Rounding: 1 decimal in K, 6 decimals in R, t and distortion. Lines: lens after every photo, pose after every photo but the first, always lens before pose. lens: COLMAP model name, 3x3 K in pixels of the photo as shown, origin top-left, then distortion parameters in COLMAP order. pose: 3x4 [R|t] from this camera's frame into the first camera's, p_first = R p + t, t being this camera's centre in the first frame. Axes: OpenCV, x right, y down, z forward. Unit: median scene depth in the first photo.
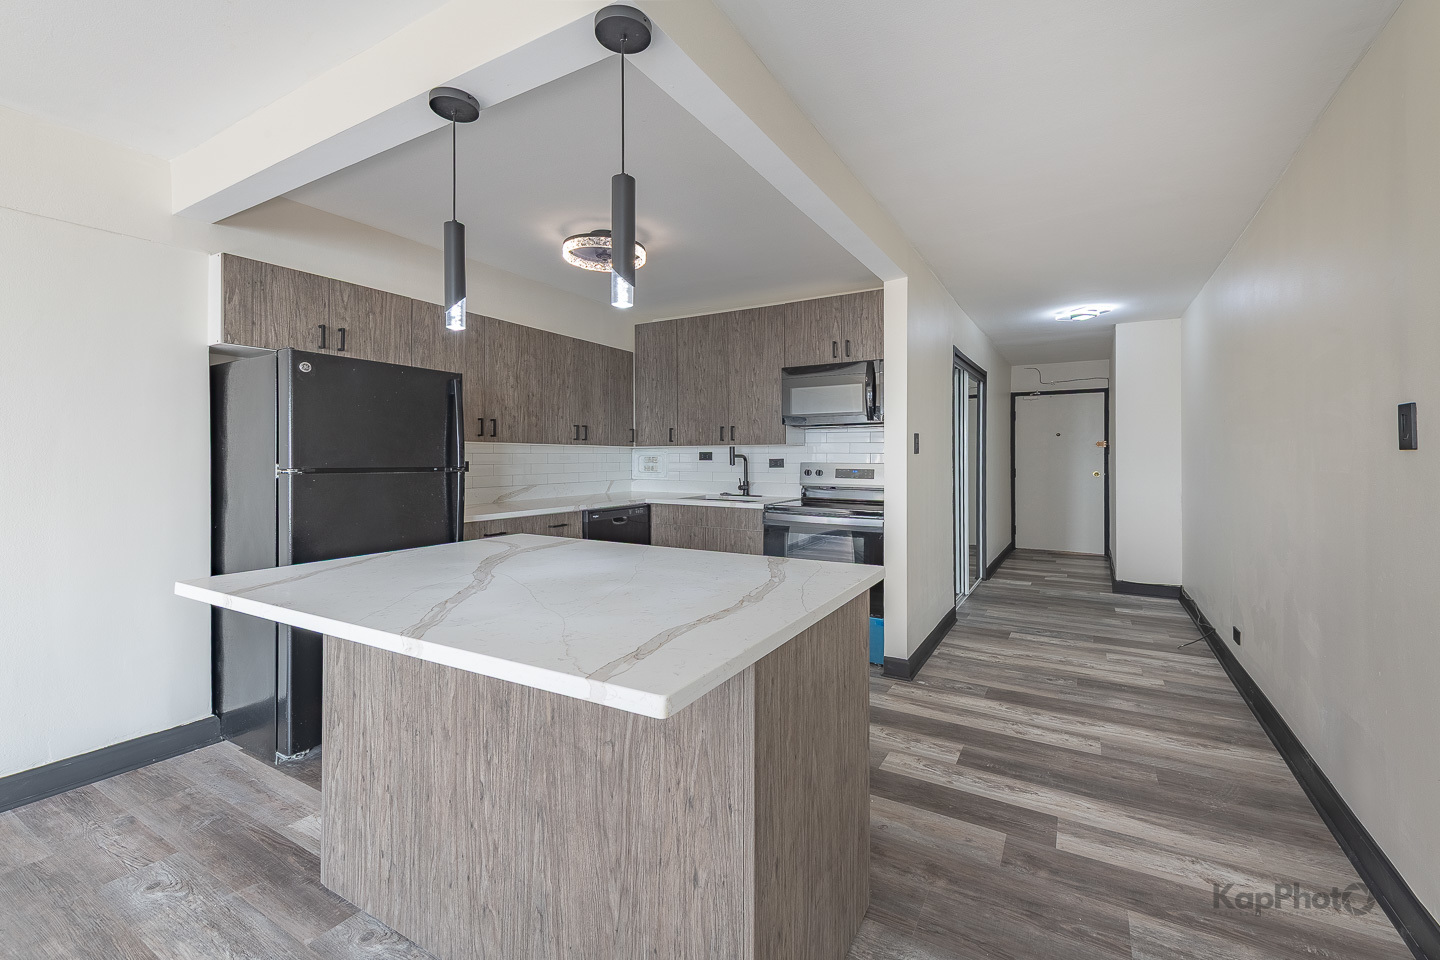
lens RADIAL K [[582.0, 0, 800.6], [0, 582.0, 456.4], [0, 0, 1]] dist [0.006889, -0.000943]
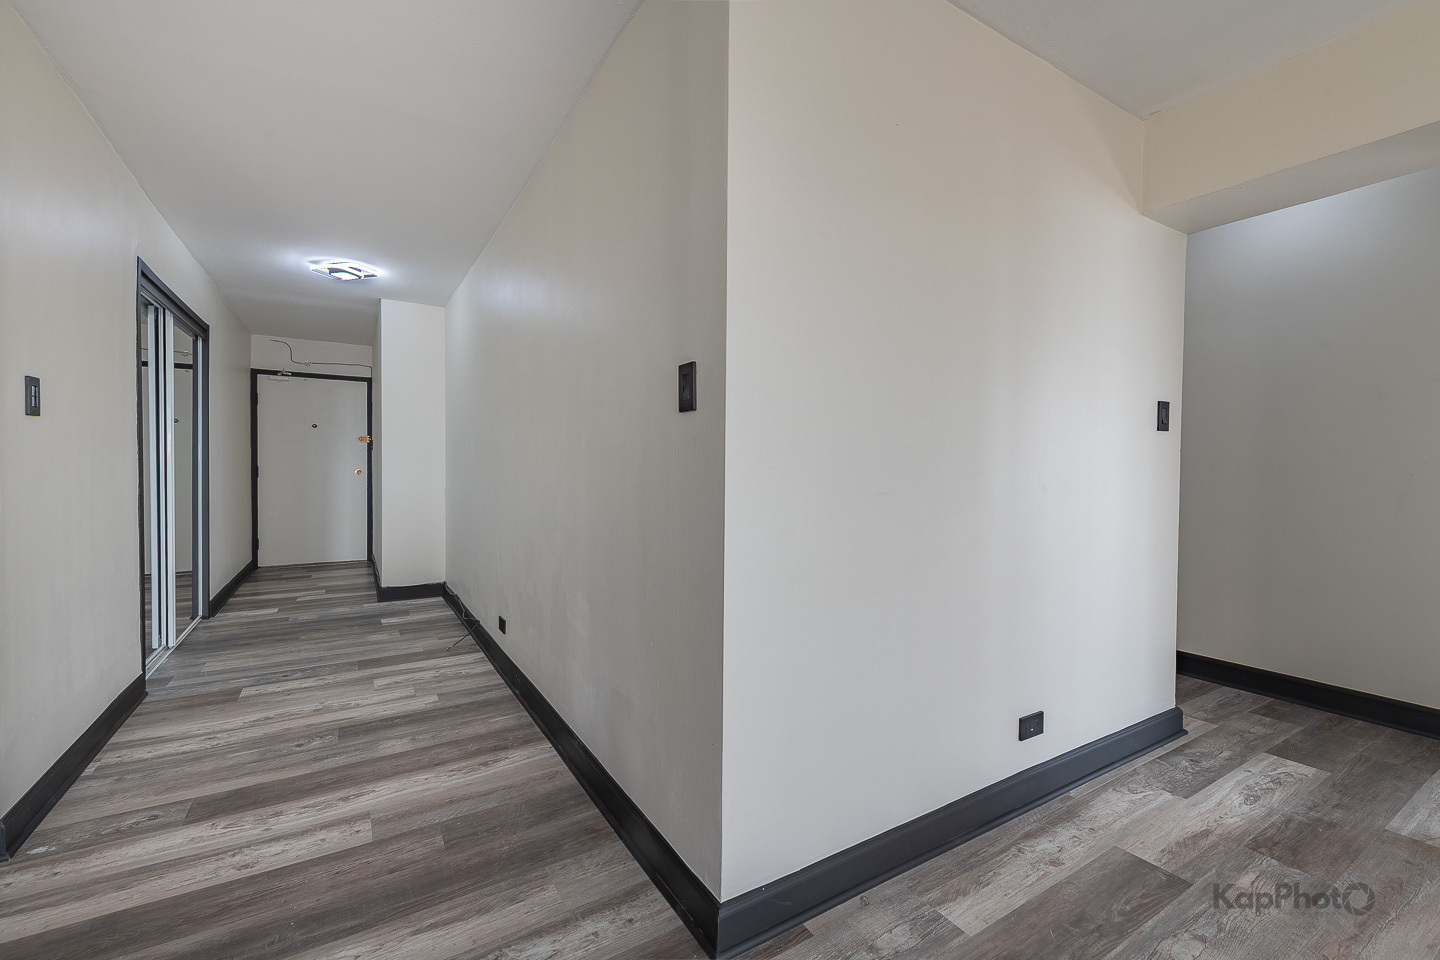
lens RADIAL K [[582.0, 0, 635.1], [0, 582.0, 461.5], [0, 0, 1]] dist [0.006889, -0.000943]
pose [[0.607831, 0.002331, 0.794063, 0.096290], [0.000927, 0.999993, -0.003645, 0.032858], [-0.794066, 0.002952, 0.607825, 0.211185]]
